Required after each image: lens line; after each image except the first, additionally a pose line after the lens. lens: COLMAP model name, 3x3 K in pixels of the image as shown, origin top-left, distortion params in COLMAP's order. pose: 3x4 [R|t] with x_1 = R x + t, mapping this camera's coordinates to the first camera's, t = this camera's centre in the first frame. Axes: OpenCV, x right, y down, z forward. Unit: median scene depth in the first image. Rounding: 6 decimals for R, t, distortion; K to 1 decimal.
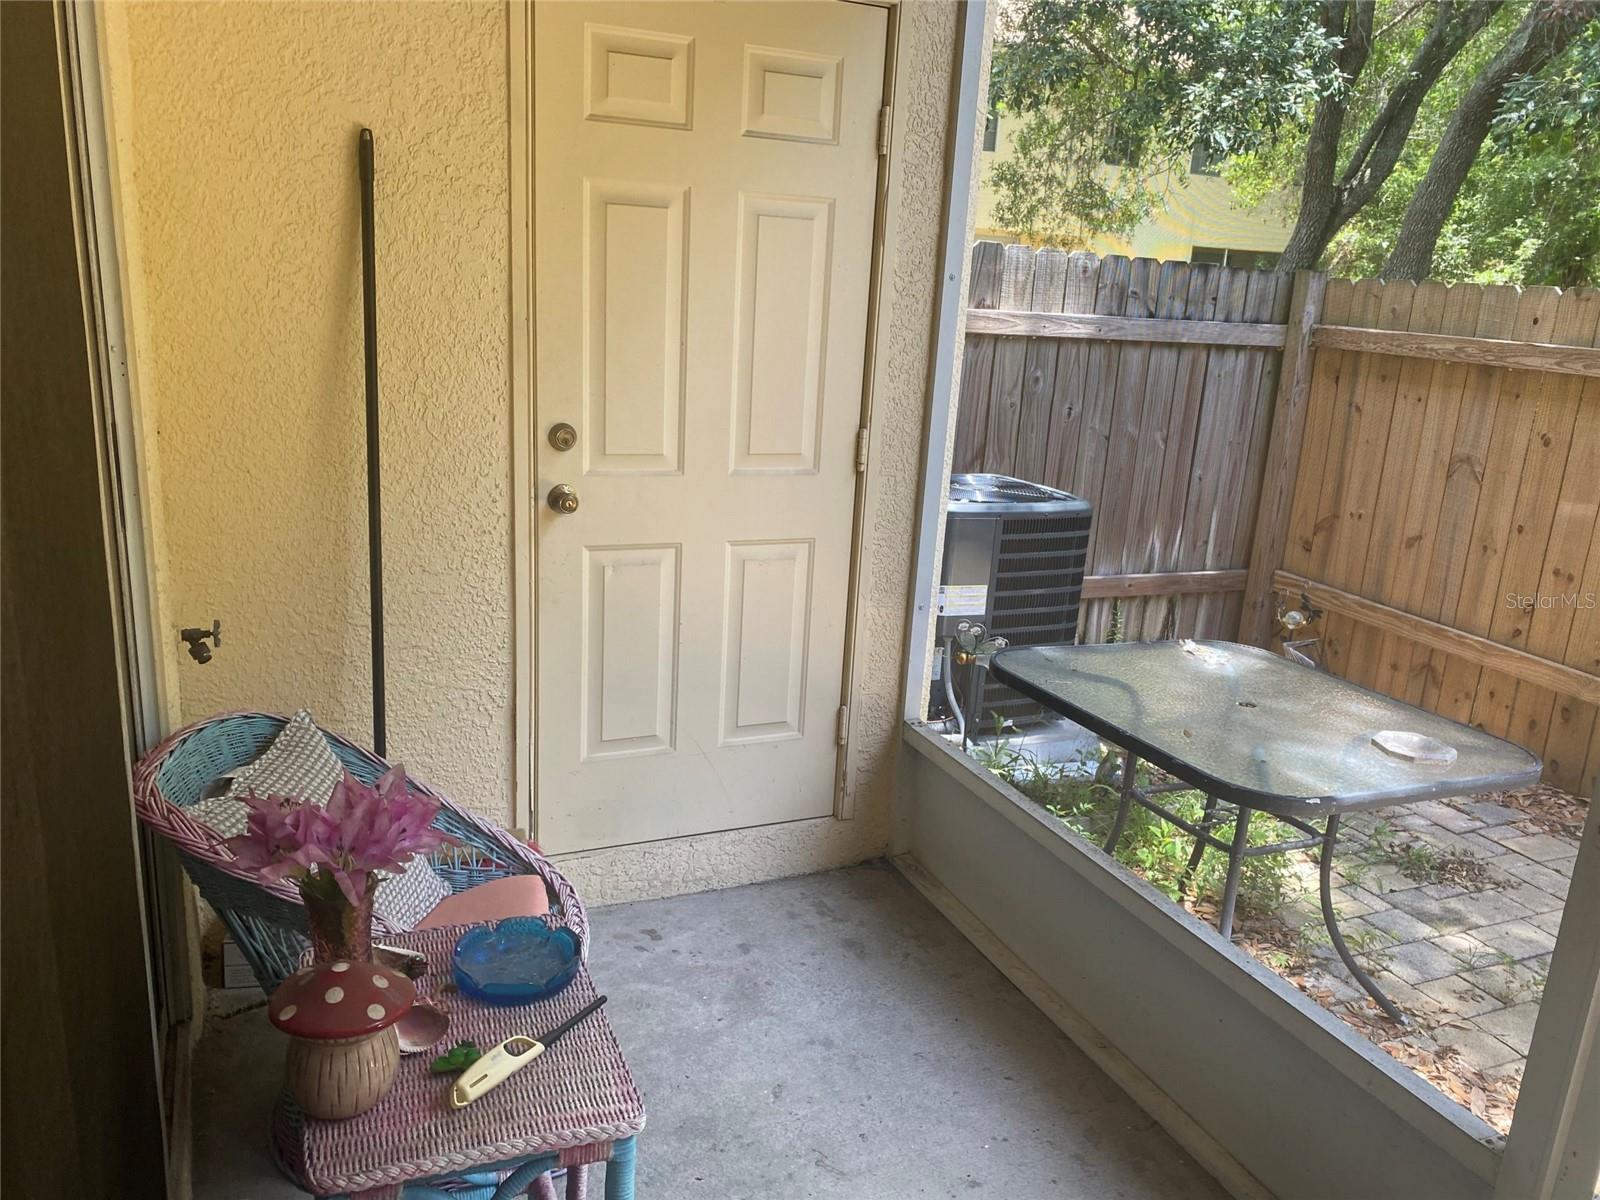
lens RADIAL K [[1223.3, 0, 801.7], [0, 1223.3, 599.3], [0, 0, 1]] dist [-0.015552, 0.004113]
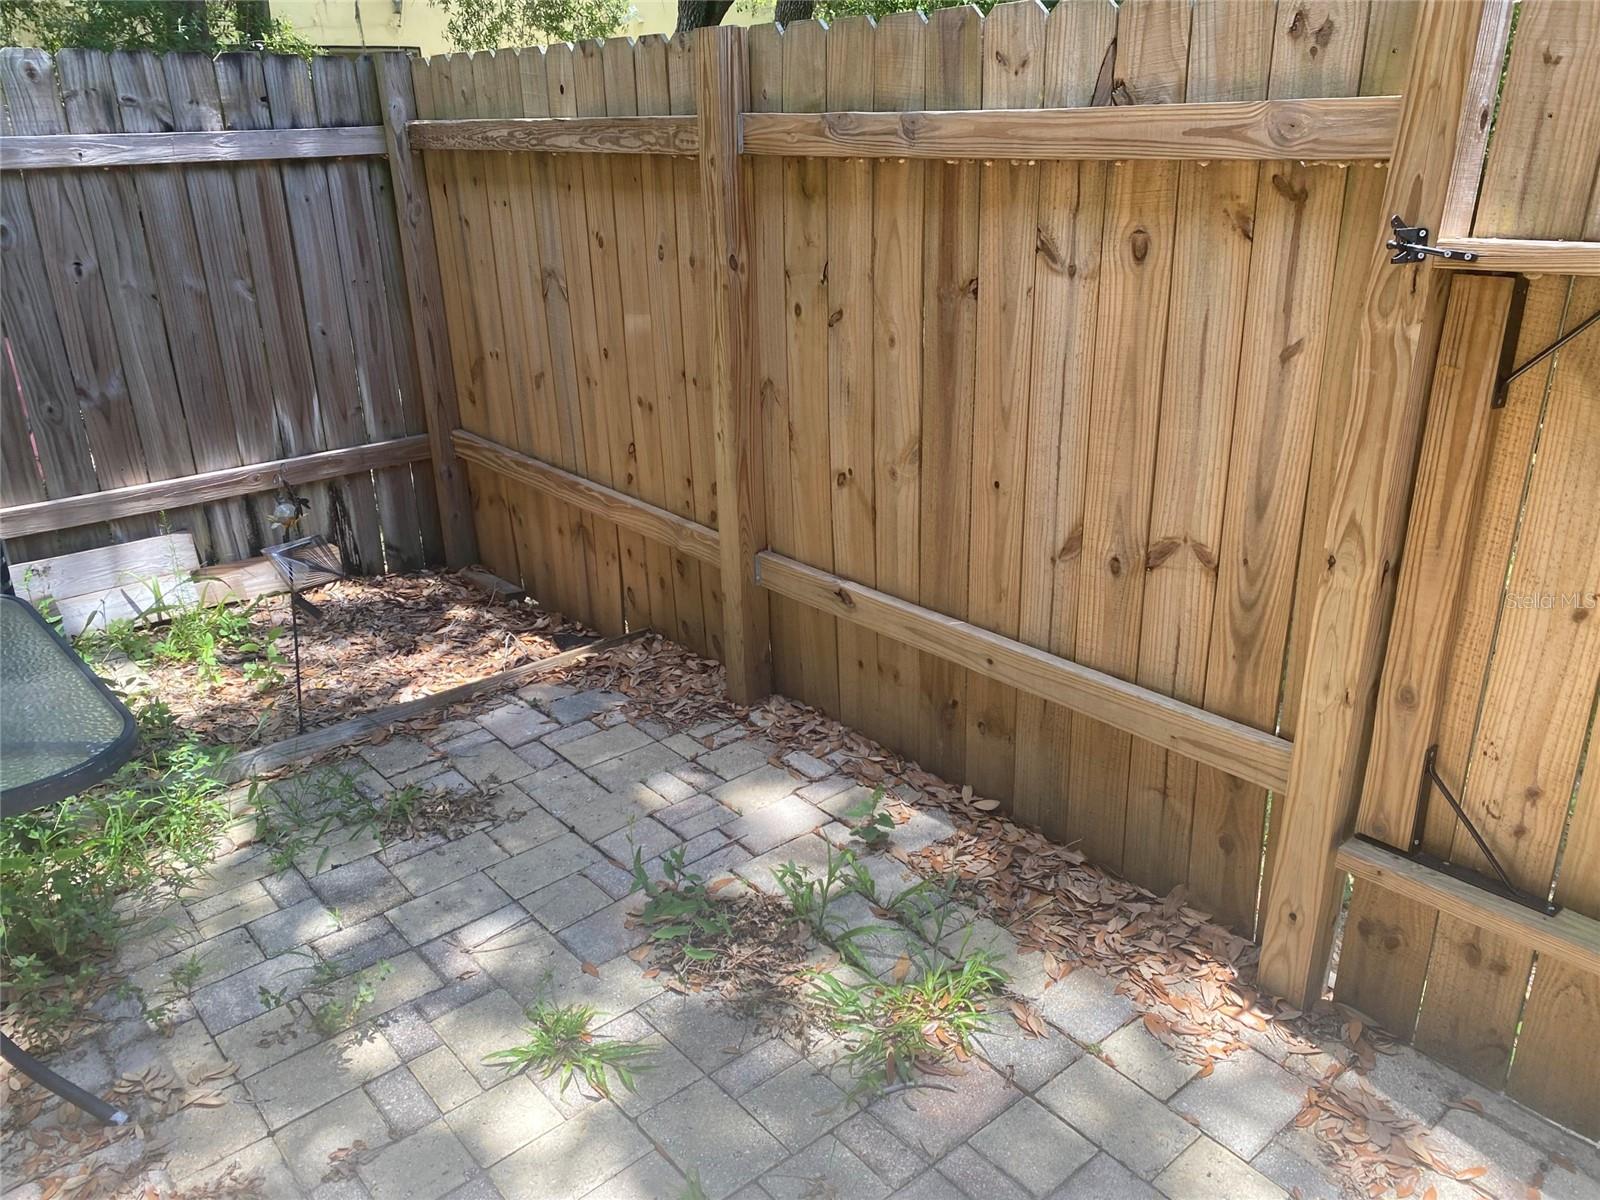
lens RADIAL K [[1223.3, 0, 796.3], [0, 1223.3, 601.1], [0, 0, 1]] dist [-0.015552, 0.004113]
pose [[0.953635, -0.180095, 0.241136, 0.412039], [0.149189, 0.978711, 0.140954, 0.007764], [-0.261387, -0.098444, 0.960201, 0.134712]]
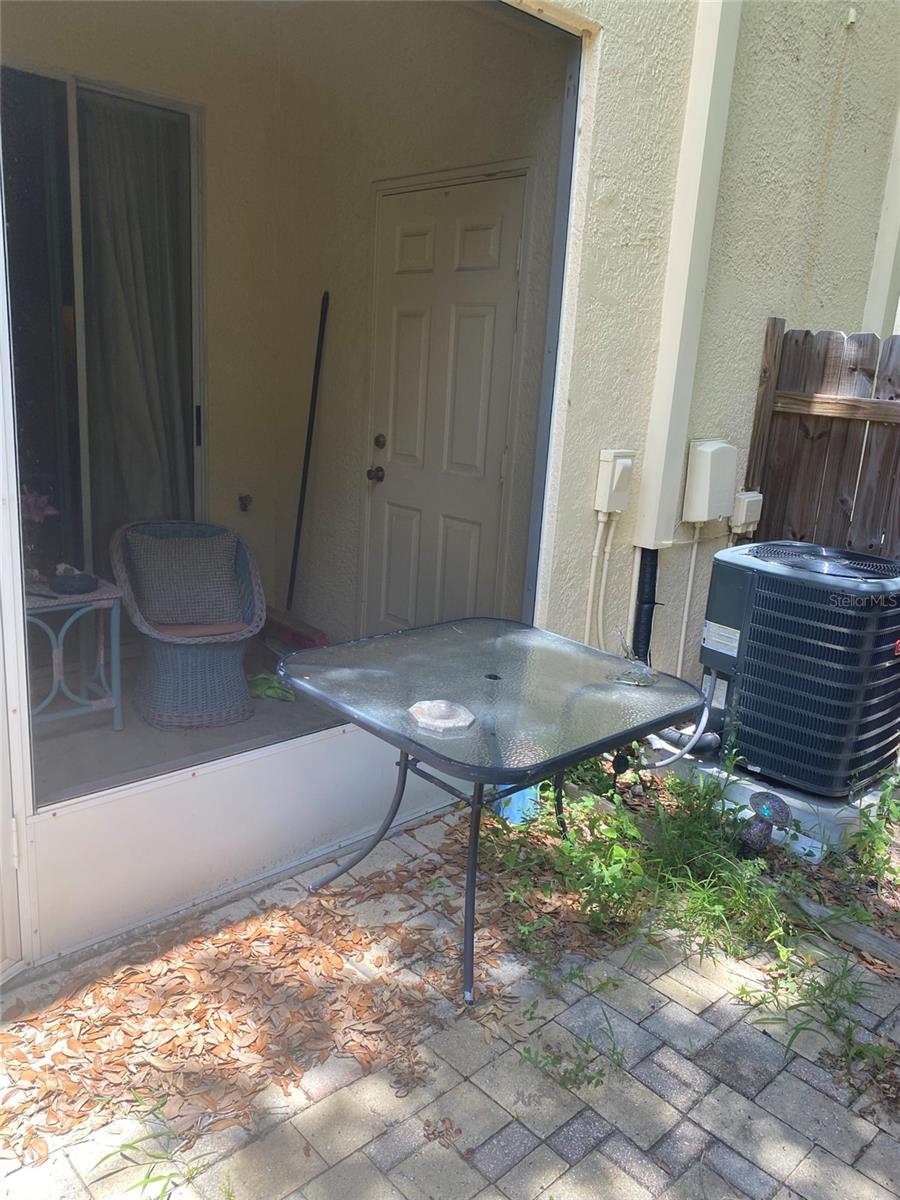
lens RADIAL K [[917.5, 0, 450.4], [0, 917.5, 602.4], [0, 0, 1]] dist [-0.015552, 0.004113]
pose [[0.348157, 0.199505, -0.915961, 3.895816], [-0.282400, 0.954023, 0.100455, -0.217107], [0.893889, 0.223693, 0.388489, 1.951618]]
